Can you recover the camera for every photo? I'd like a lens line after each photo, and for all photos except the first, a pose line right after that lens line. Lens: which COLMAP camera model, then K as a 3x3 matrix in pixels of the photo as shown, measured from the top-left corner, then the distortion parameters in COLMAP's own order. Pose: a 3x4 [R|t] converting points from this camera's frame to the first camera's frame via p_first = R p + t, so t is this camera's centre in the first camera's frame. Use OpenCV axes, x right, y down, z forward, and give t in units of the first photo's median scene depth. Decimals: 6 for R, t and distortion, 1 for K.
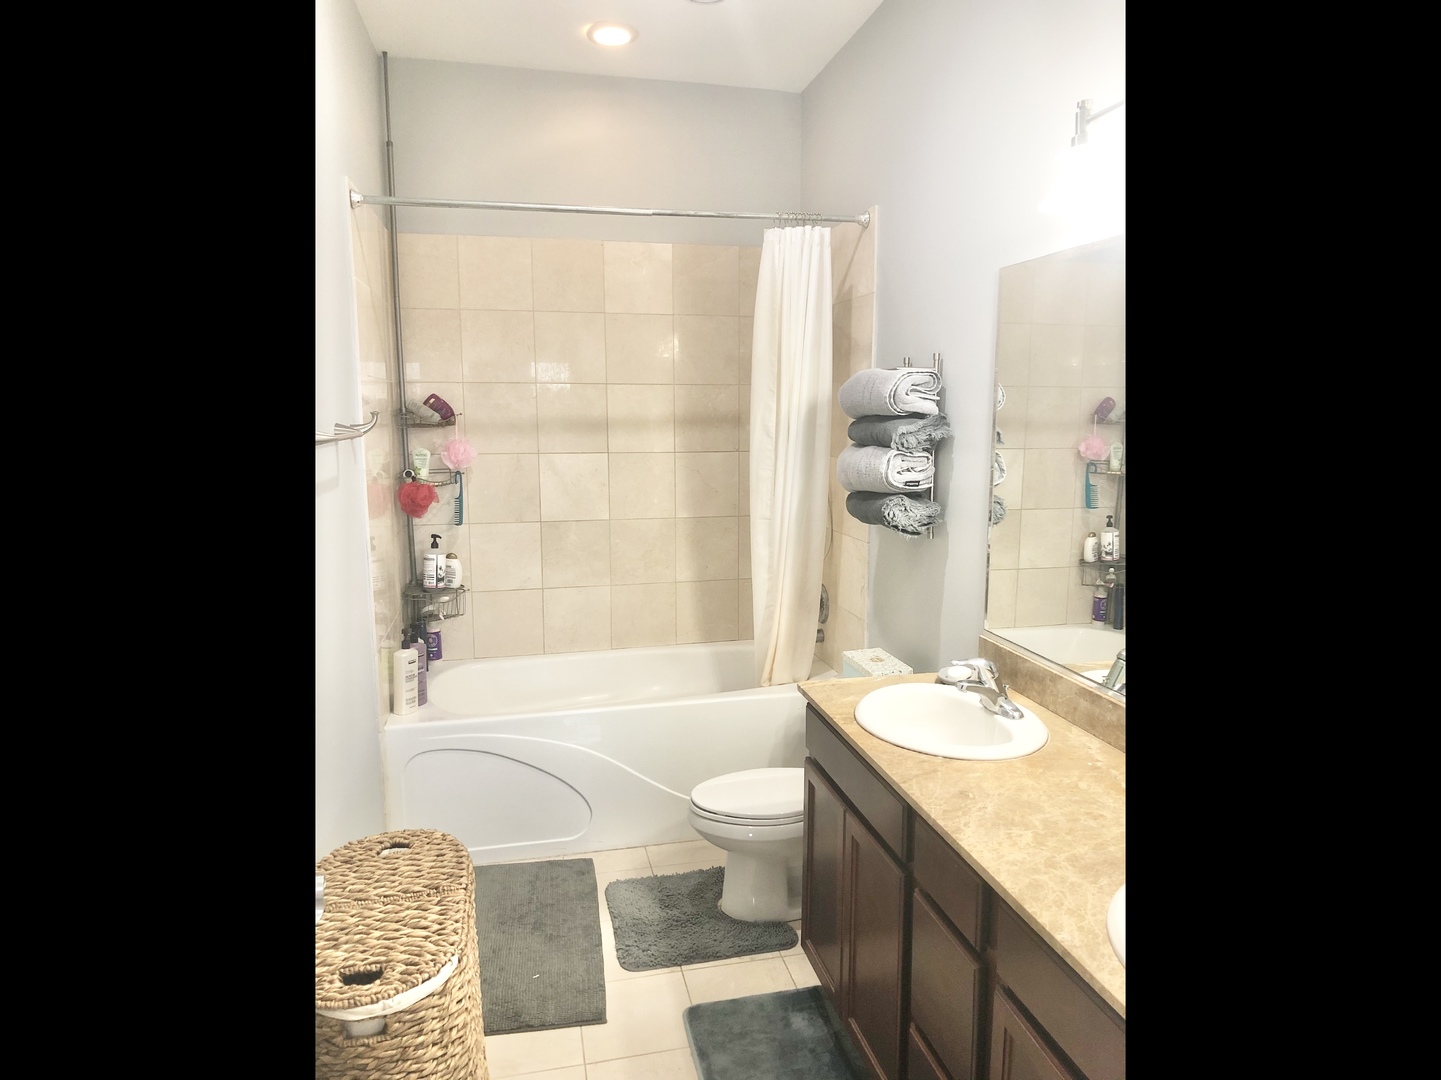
lens RADIAL K [[855.7, 0, 720.5], [0, 855.7, 540.0], [0, 0, 1]] dist [0.001463, -0.059141]
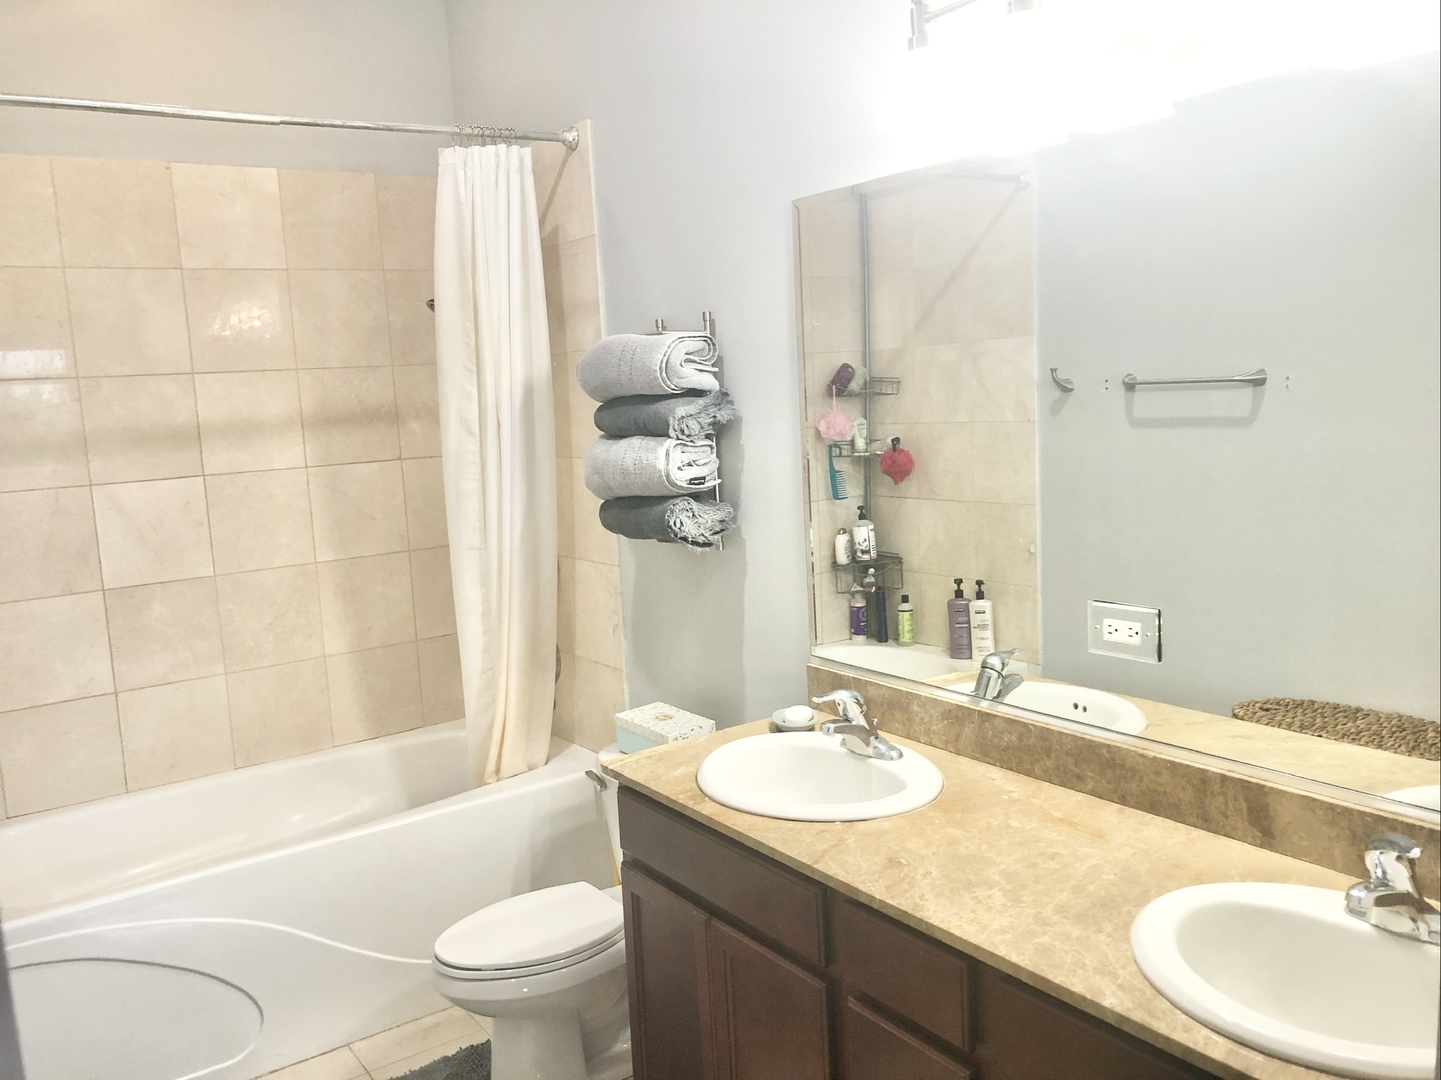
lens RADIAL K [[1139.1, 0, 707.7], [0, 1139.1, 537.5], [0, 0, 1]] dist [0.084592, -0.286031]
pose [[0.926266, -0.095918, 0.364460, -0.143905], [0.107514, 0.994136, -0.011608, -0.002544], [-0.361209, 0.049937, 0.931147, 0.043824]]
